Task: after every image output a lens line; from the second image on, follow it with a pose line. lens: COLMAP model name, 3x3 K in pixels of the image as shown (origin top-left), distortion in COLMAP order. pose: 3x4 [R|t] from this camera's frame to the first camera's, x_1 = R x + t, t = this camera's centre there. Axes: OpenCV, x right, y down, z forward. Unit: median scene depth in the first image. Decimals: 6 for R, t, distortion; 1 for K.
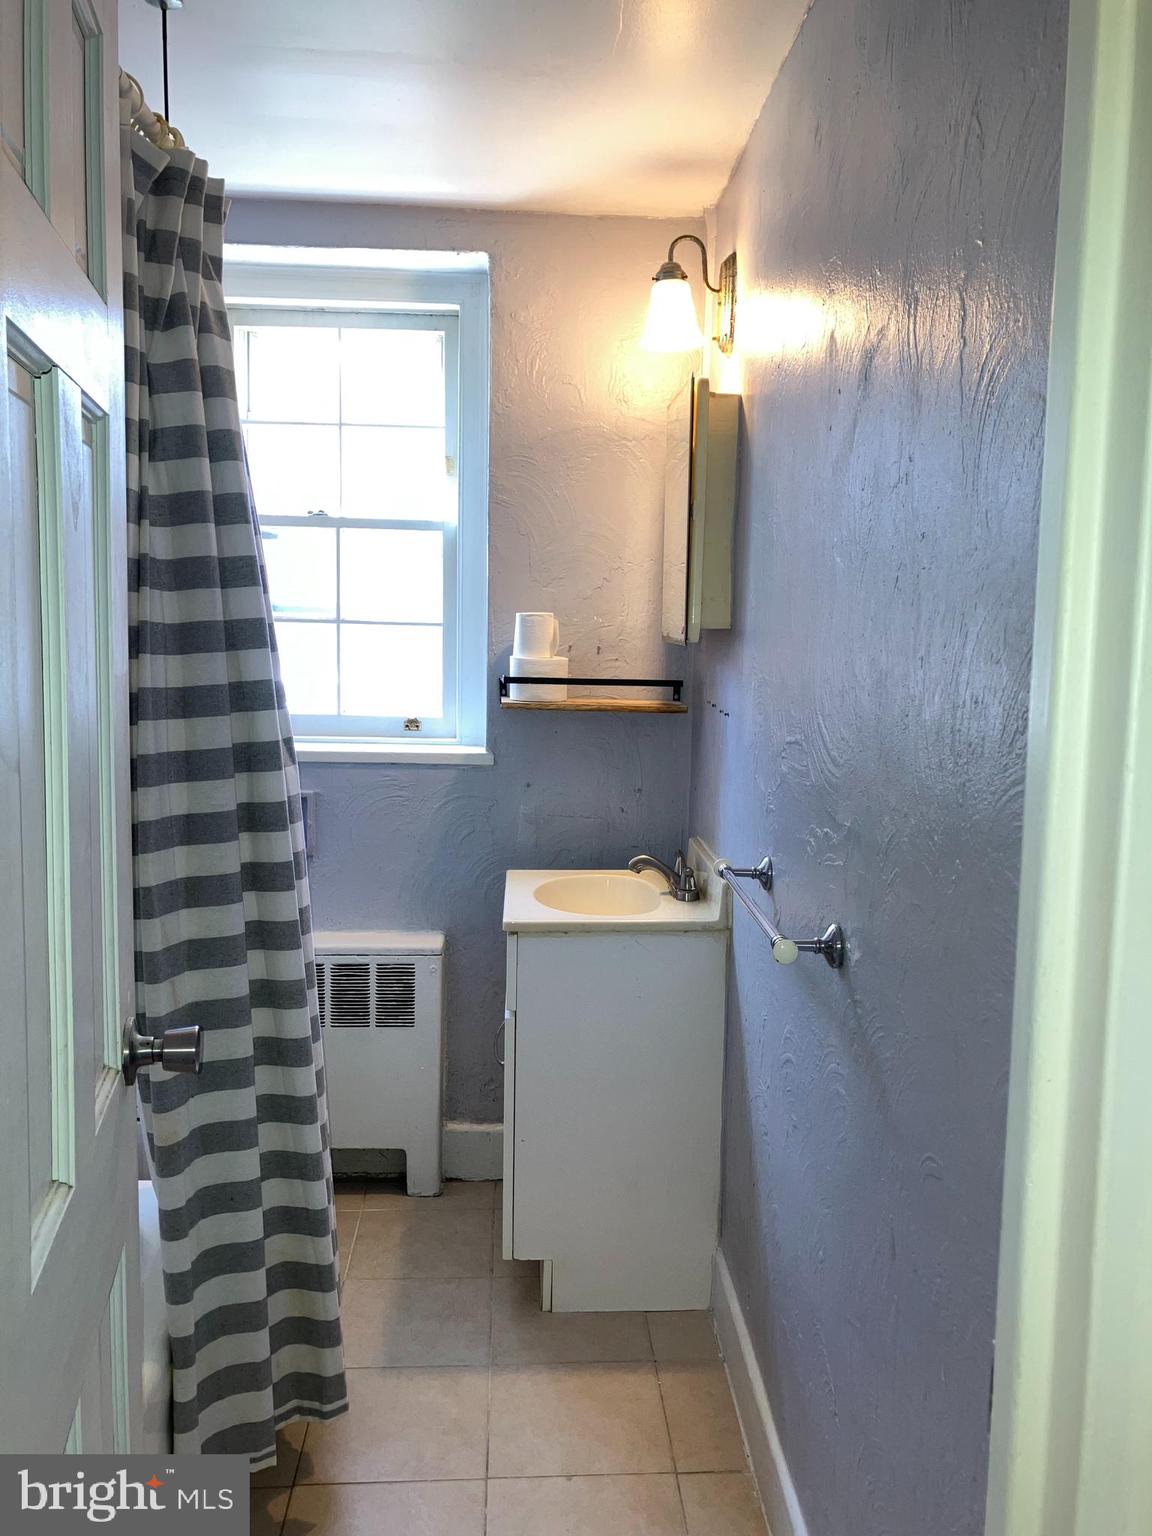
lens RADIAL K [[1238.4, 0, 575.2], [0, 1238.4, 766.3], [0, 0, 1]] dist [0.033166, -0.022390]
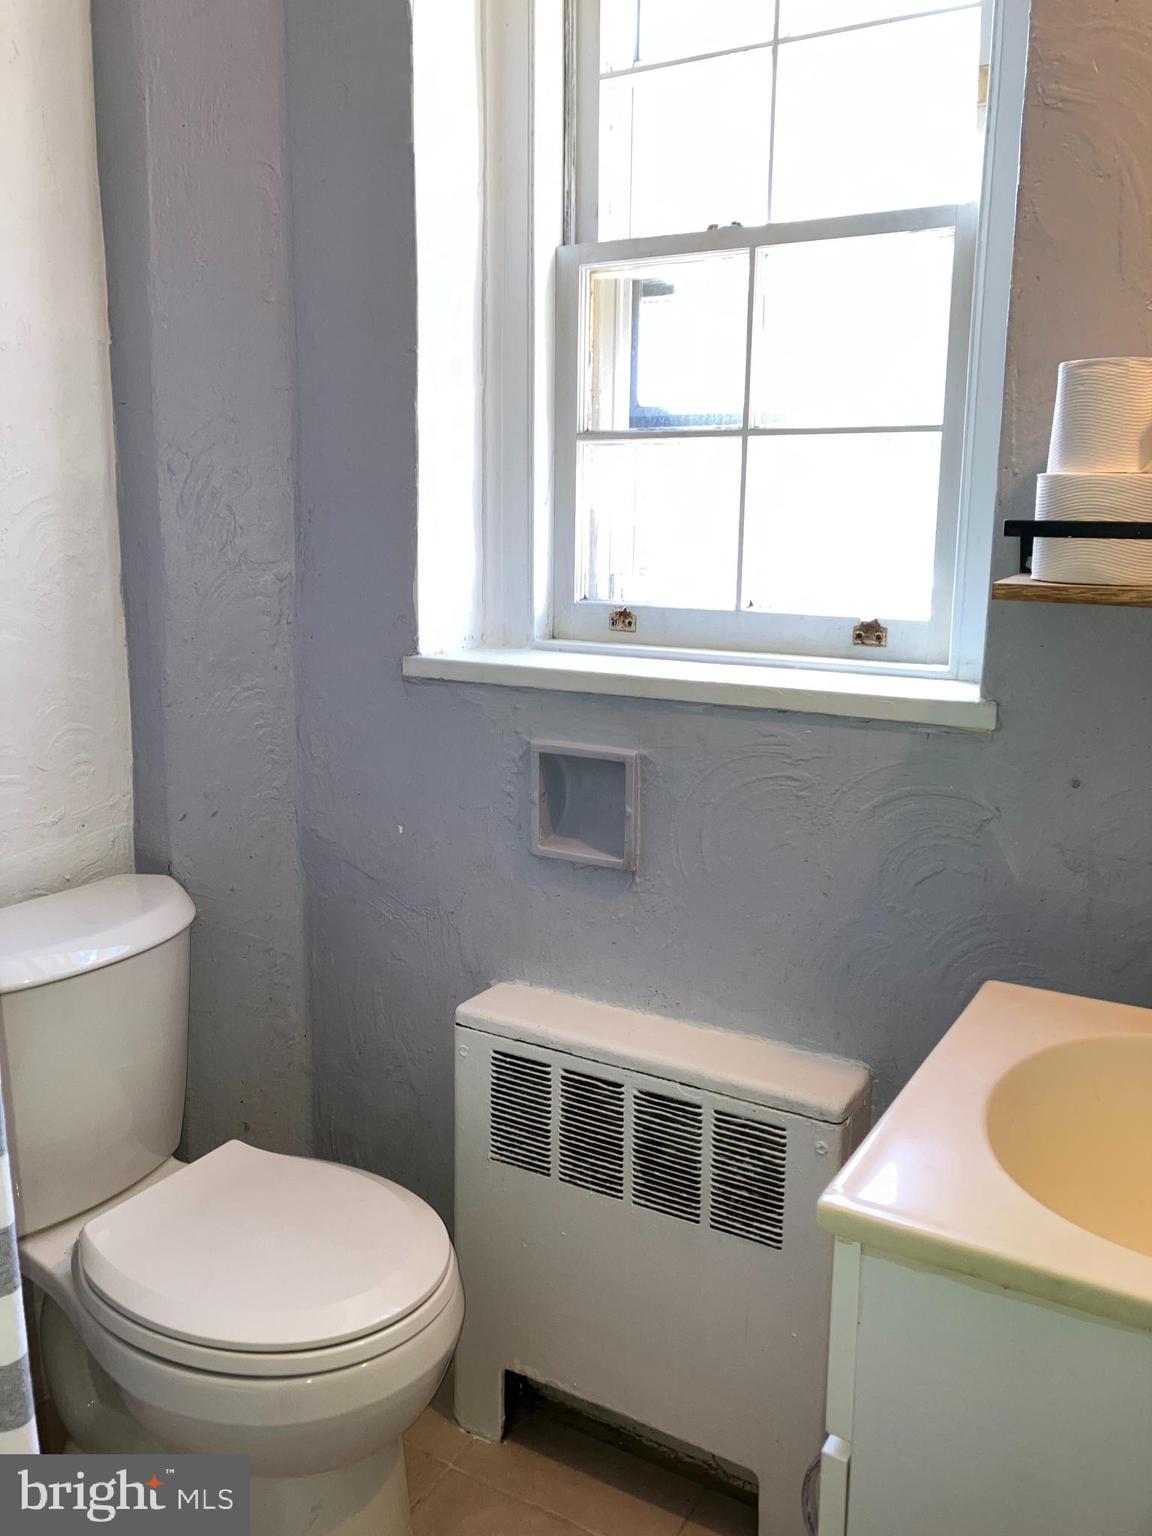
lens RADIAL K [[1238.4, 0, 584.2], [0, 1238.4, 755.1], [0, 0, 1]] dist [0.033166, -0.022390]
pose [[0.841144, 0.090433, -0.533196, 0.048704], [-0.058011, 0.995319, 0.077296, -0.017932], [0.537691, -0.034086, 0.842453, 0.545395]]
